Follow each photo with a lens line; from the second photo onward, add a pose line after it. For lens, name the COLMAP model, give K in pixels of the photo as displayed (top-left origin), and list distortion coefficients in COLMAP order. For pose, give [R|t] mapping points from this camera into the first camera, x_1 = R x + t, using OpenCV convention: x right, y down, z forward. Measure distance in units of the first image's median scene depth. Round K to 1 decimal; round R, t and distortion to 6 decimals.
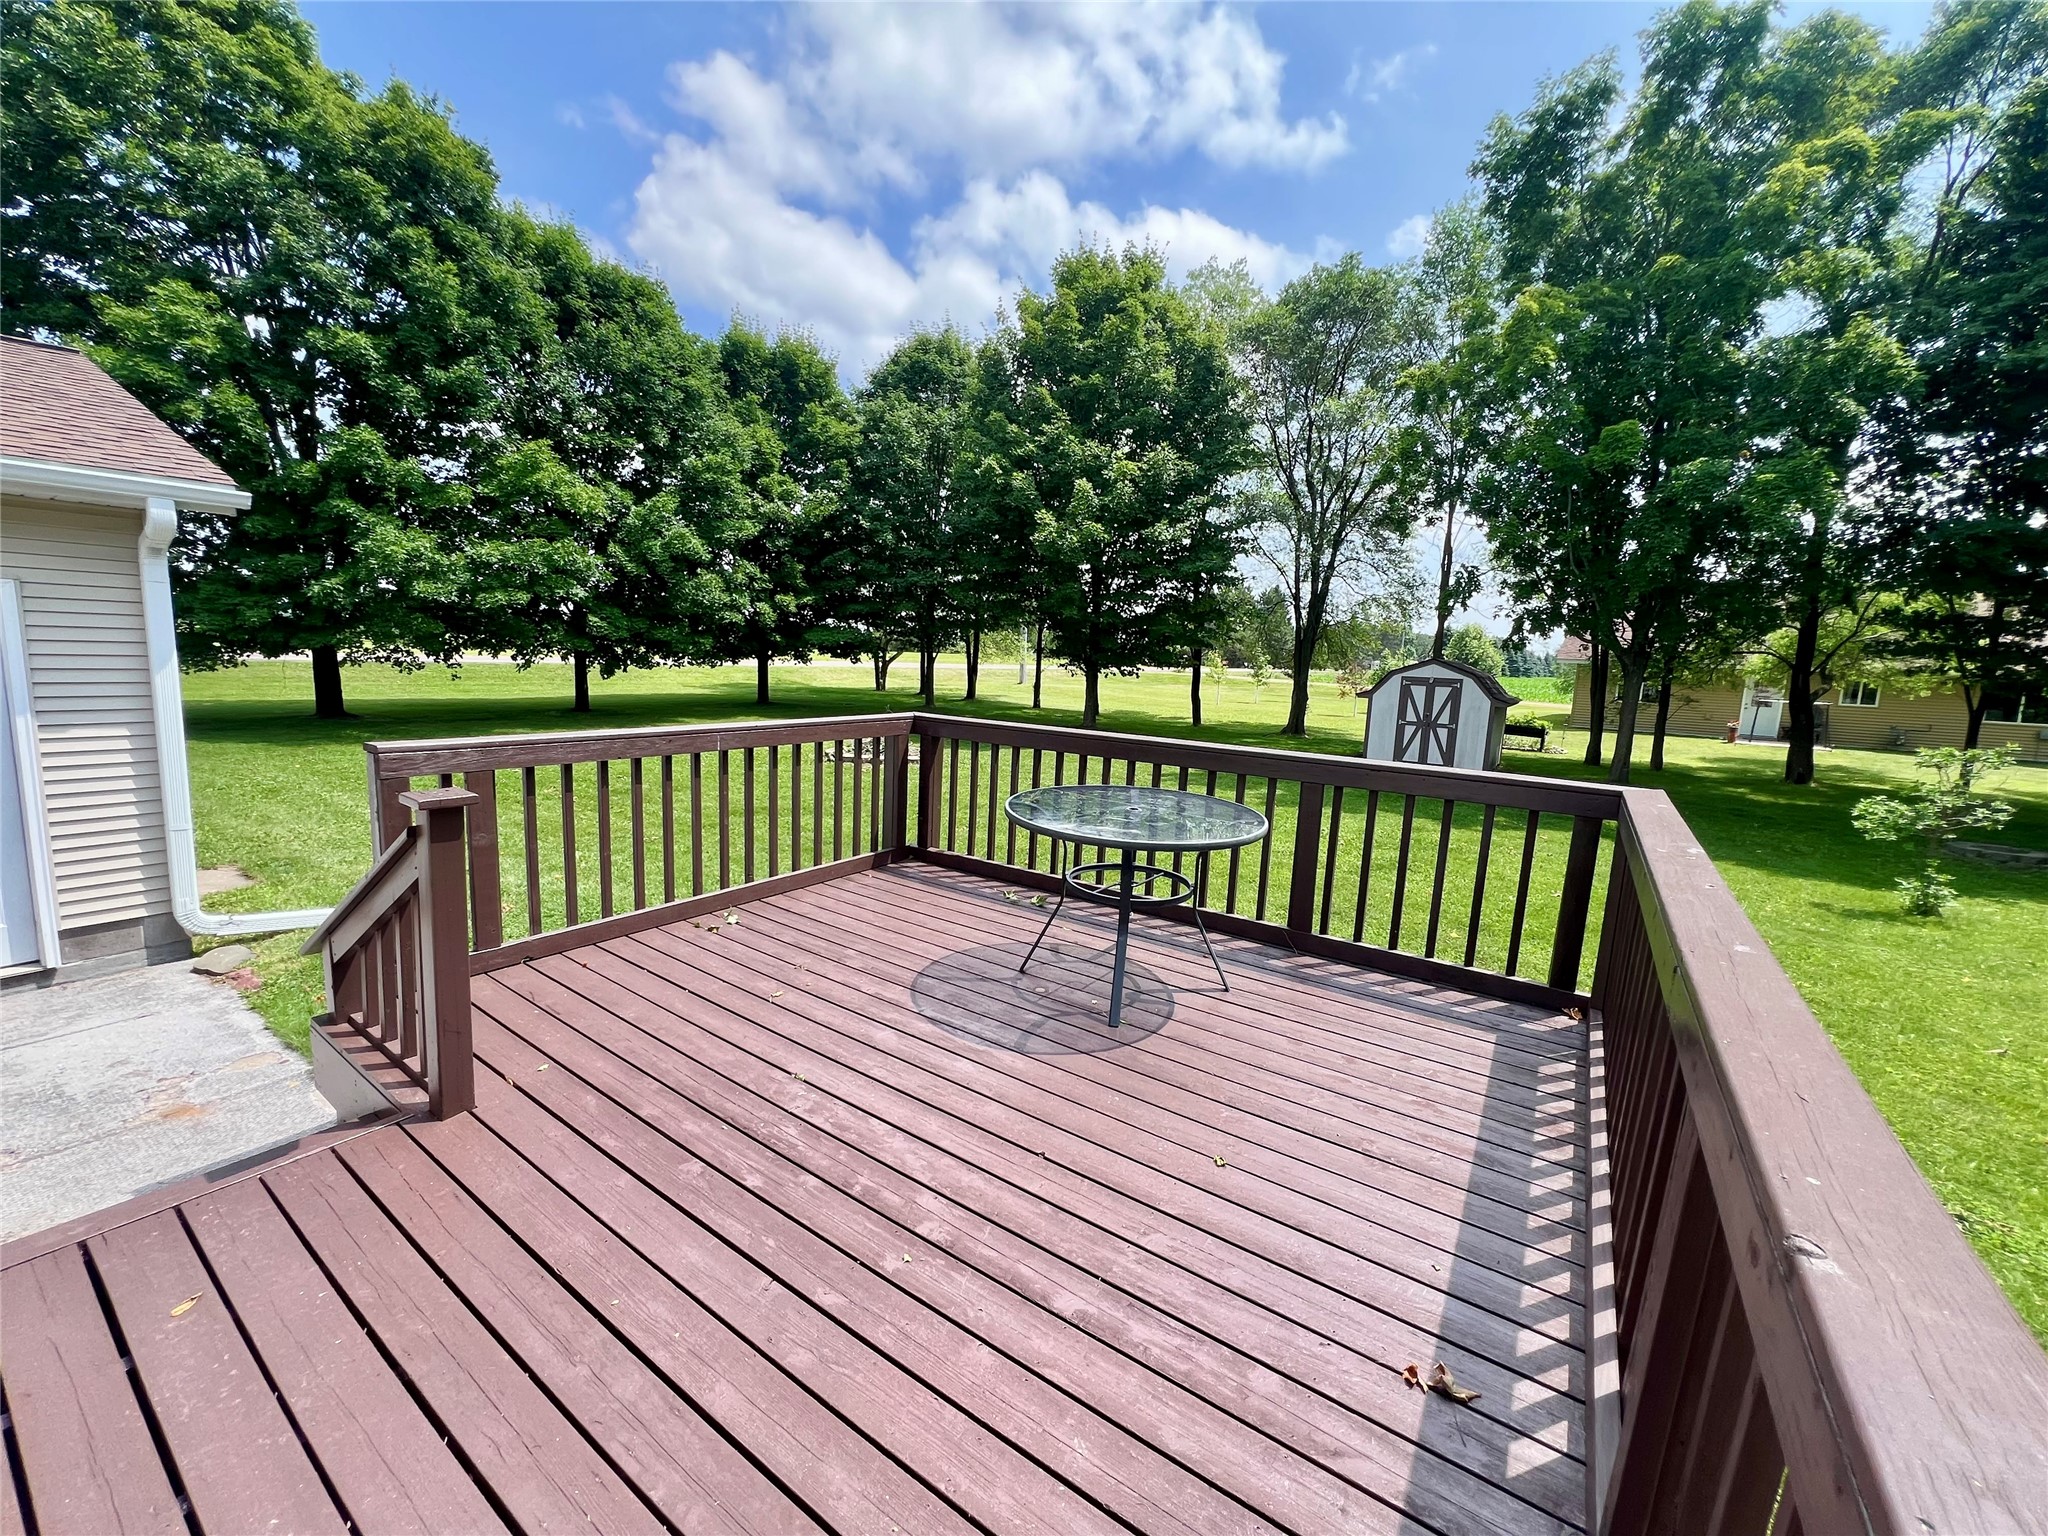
lens RADIAL K [[827.7, 0, 1024.6], [0, 827.7, 768.3], [0, 0, 1]] dist [-0.002961, 0.000919]
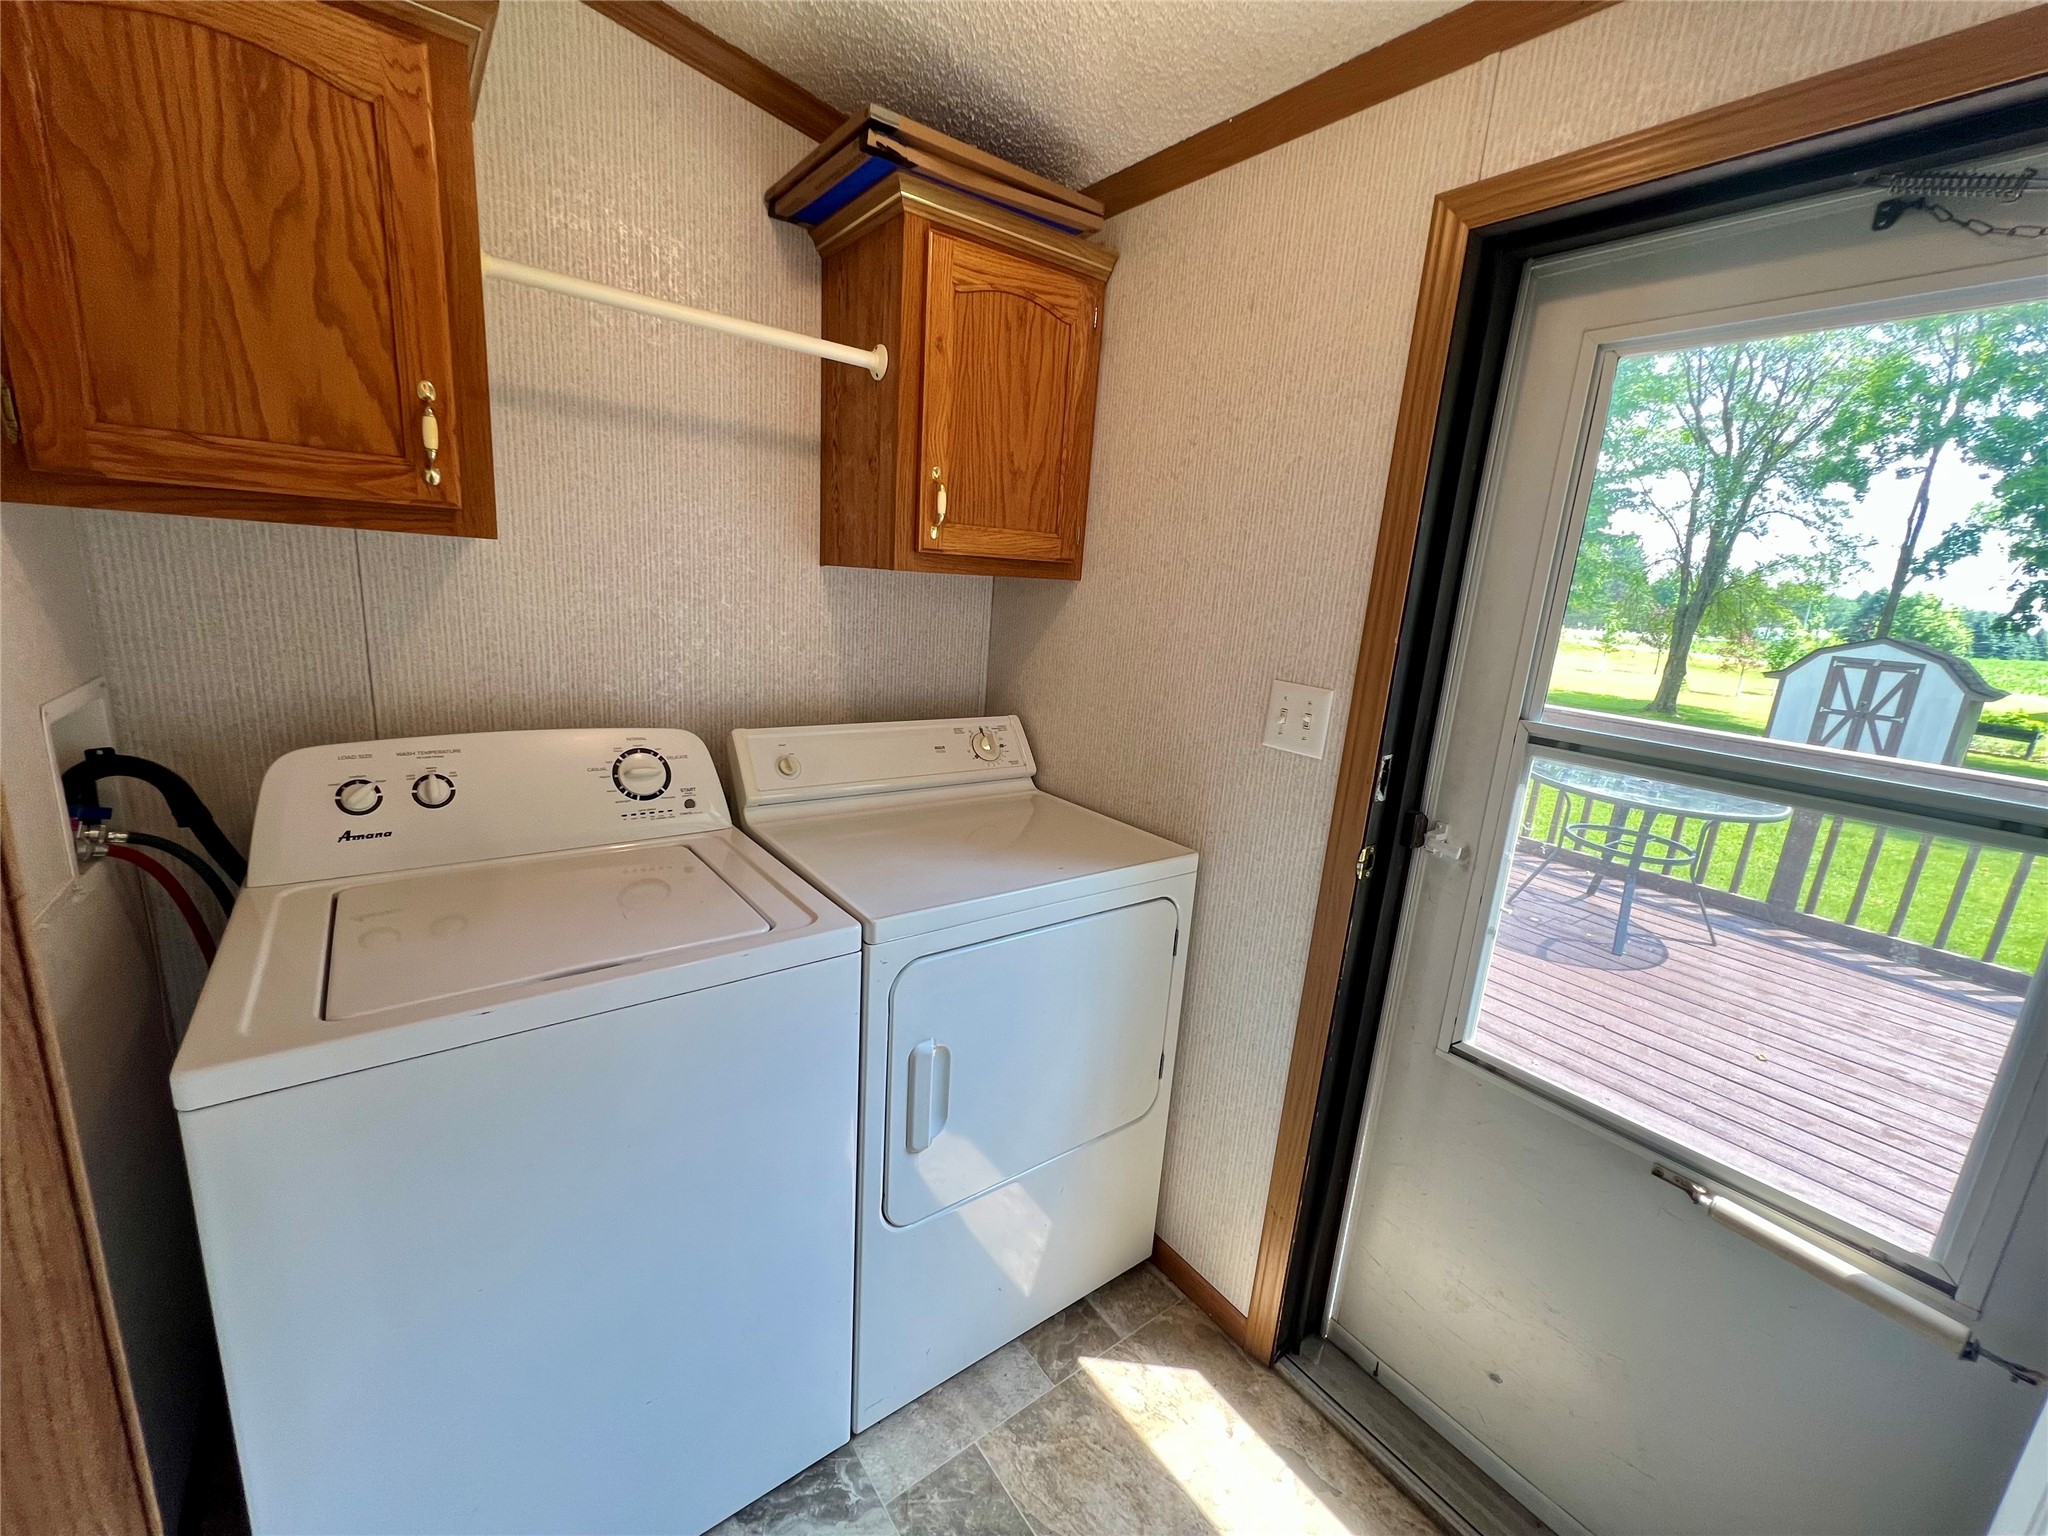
lens RADIAL K [[827.7, 0, 1015.6], [0, 827.7, 765.3], [0, 0, 1]] dist [-0.002961, 0.000919]
pose [[0.946760, 0.097998, -0.306663, -0.072542], [-0.078038, 0.993994, 0.076718, 0.001318], [0.312340, -0.048702, 0.948721, -0.080326]]
